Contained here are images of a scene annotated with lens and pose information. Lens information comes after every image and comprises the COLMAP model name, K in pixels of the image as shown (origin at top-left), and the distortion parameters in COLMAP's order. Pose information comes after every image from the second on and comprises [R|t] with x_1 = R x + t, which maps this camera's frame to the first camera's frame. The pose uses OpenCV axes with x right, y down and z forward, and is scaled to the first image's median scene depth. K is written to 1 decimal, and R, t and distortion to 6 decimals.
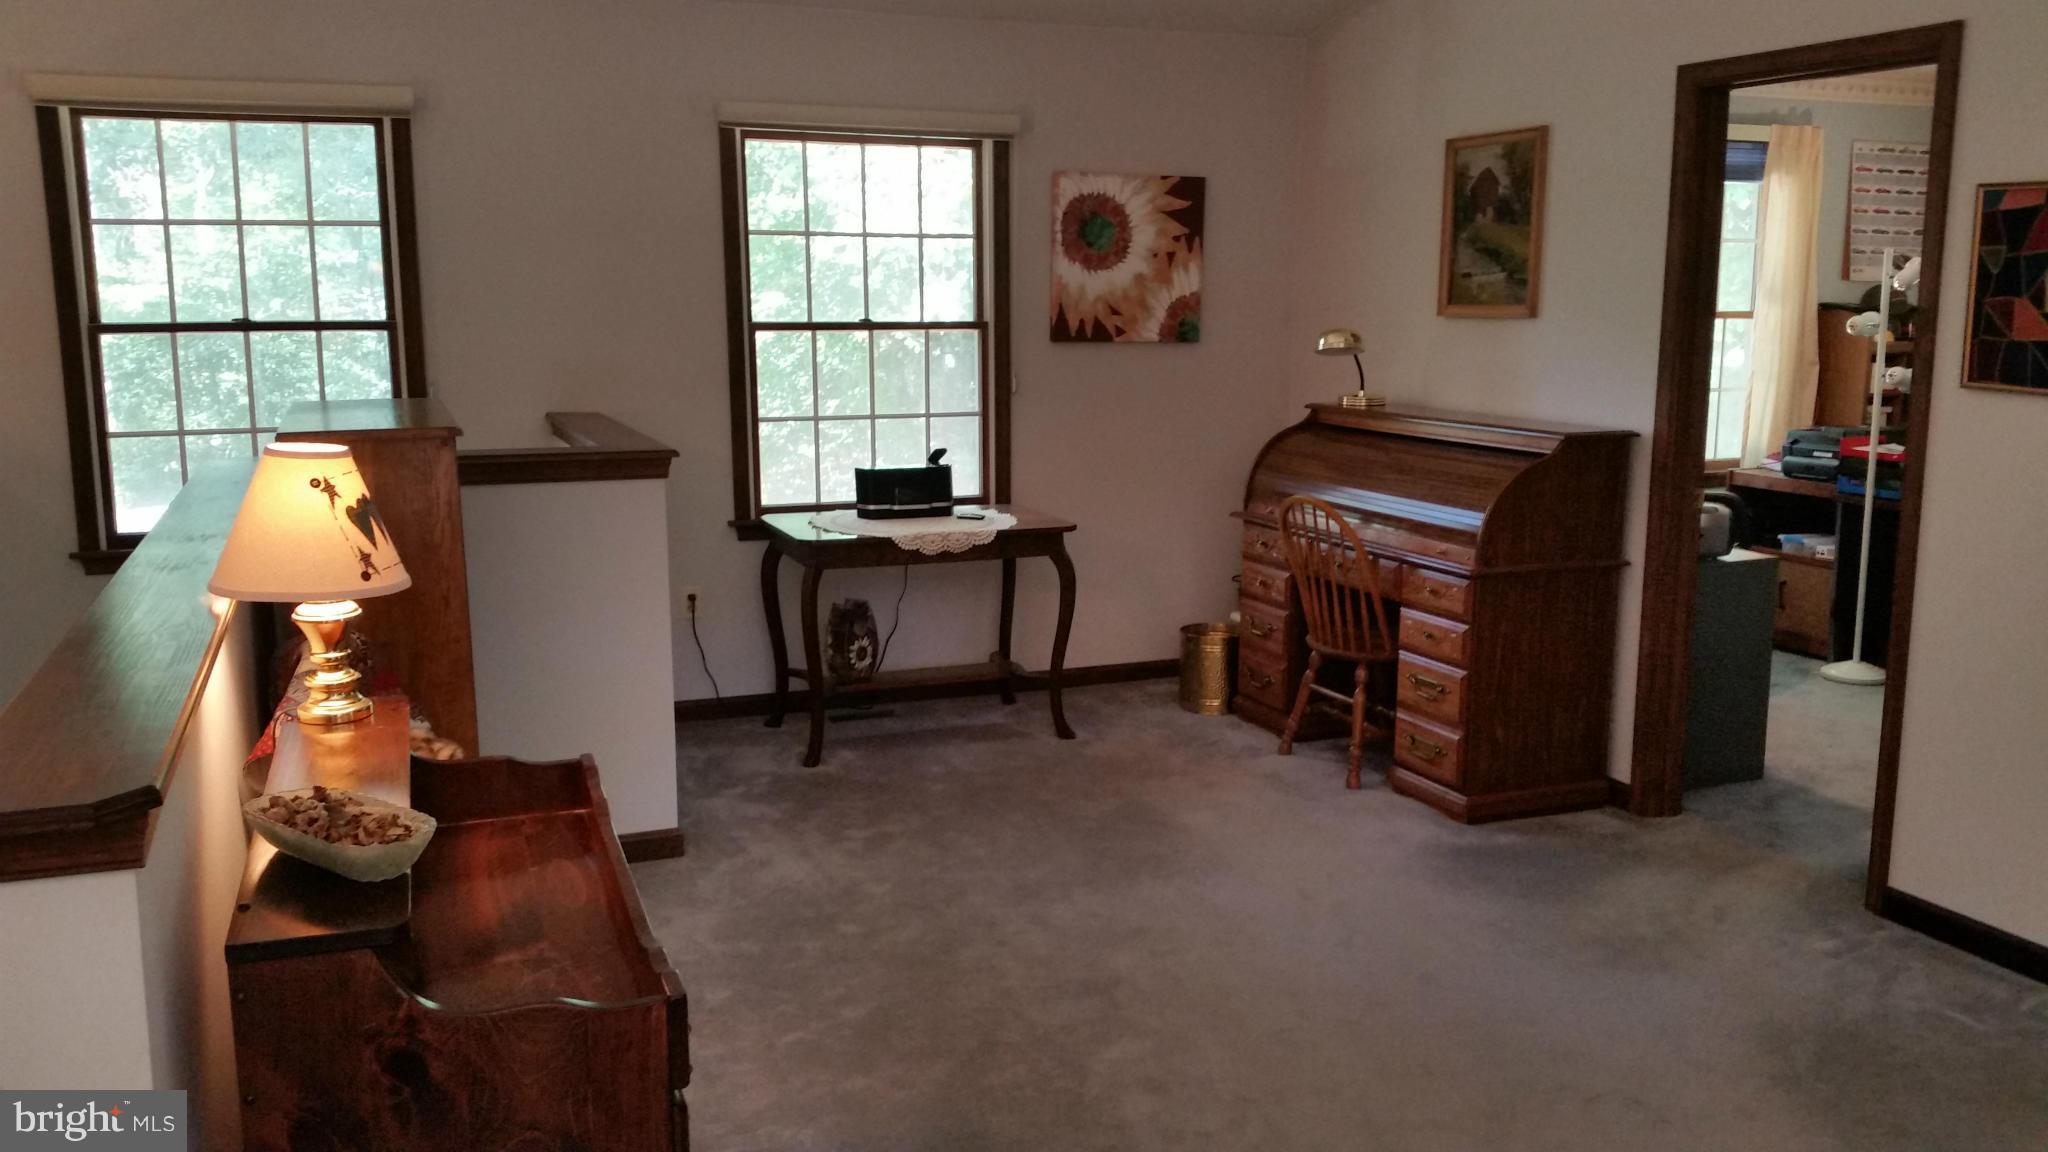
lens RADIAL K [[1690.3, 0, 1062.2], [0, 1690.3, 569.2], [0, 0, 1]] dist [0.239283, -0.515625]
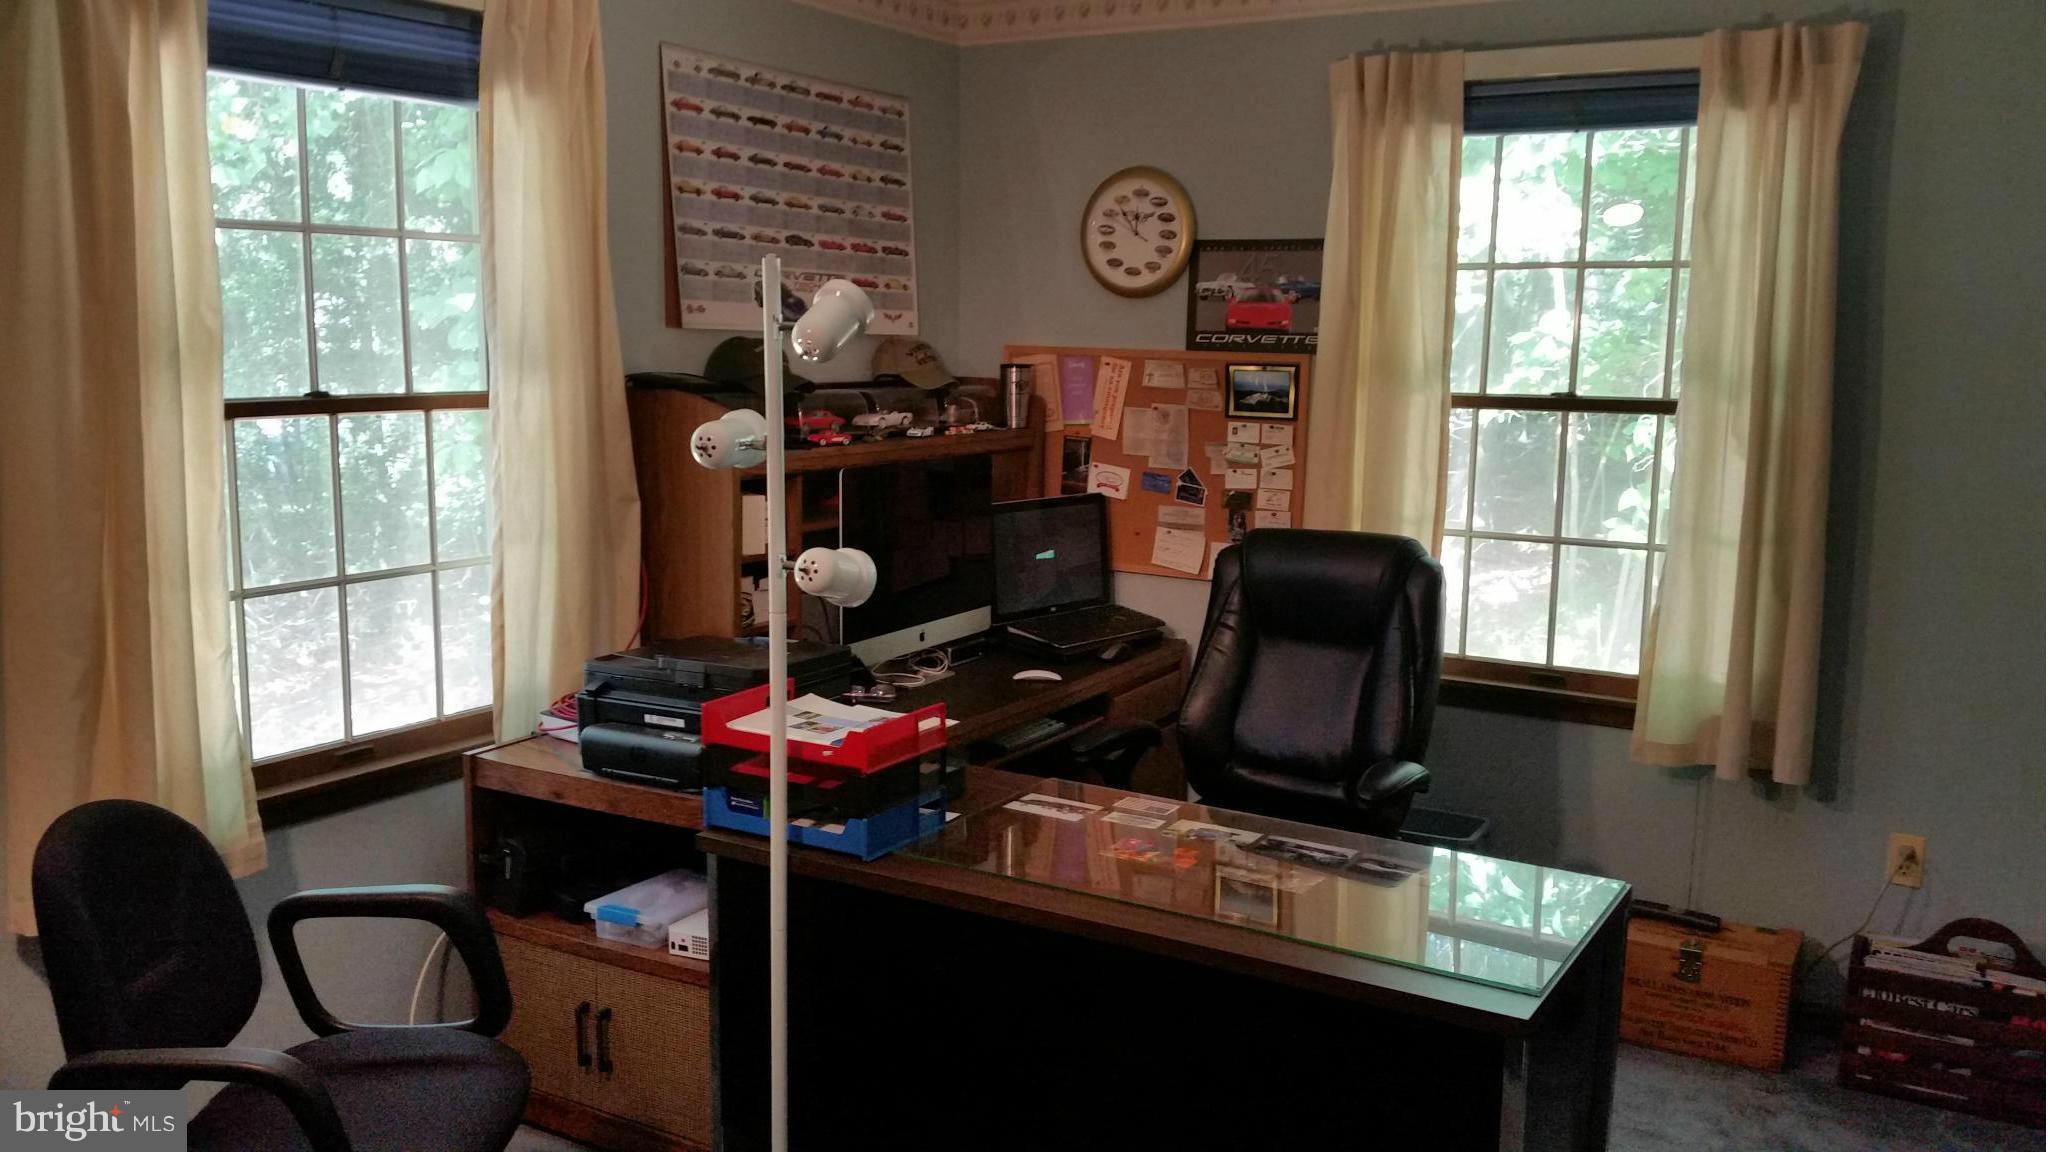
lens RADIAL K [[1690.3, 0, 1062.2], [0, 1690.3, 569.2], [0, 0, 1]] dist [0.239283, -0.515625]
pose [[0.796240, -0.075519, 0.600249, 0.252752], [0.084107, 0.996361, 0.013785, -0.100221], [-0.599106, 0.039509, 0.799695, 0.573739]]
